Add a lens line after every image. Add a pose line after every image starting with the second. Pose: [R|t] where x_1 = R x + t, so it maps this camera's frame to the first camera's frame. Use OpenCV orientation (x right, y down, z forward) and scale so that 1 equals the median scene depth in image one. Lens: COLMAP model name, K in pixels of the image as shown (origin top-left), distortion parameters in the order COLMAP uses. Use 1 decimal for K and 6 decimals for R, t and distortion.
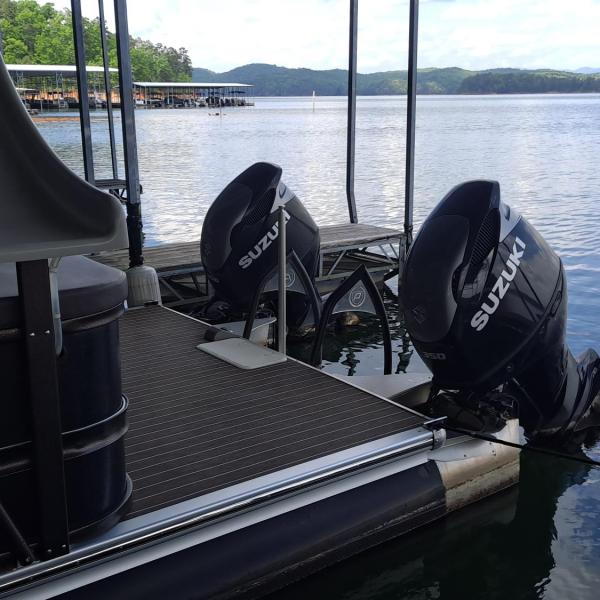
lens RADIAL K [[775.5, 0, 302.3], [0, 775.5, 302.9], [0, 0, 1]] dist [0.039842, 0.000000]
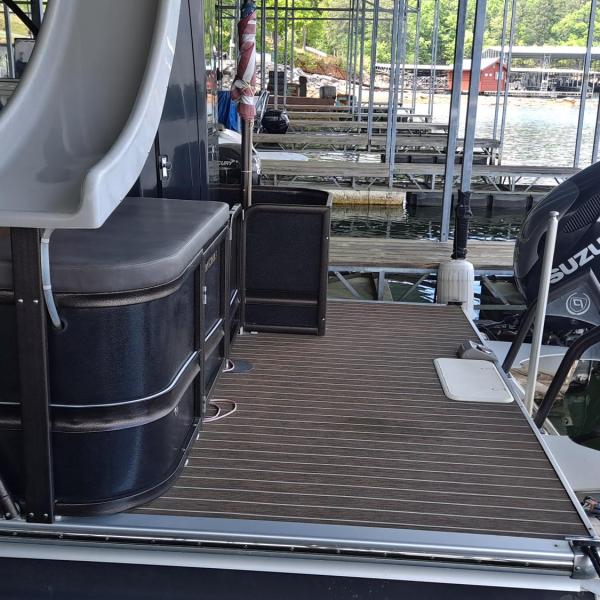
lens RADIAL K [[775.5, 0, 300.9], [0, 775.5, 297.6], [0, 0, 1]] dist [0.039842, 0.000000]
pose [[0.775897, 0.190504, -0.601409, 0.312819], [-0.182291, 0.980352, 0.075359, -0.060614], [0.603949, 0.051160, 0.795379, 0.242295]]
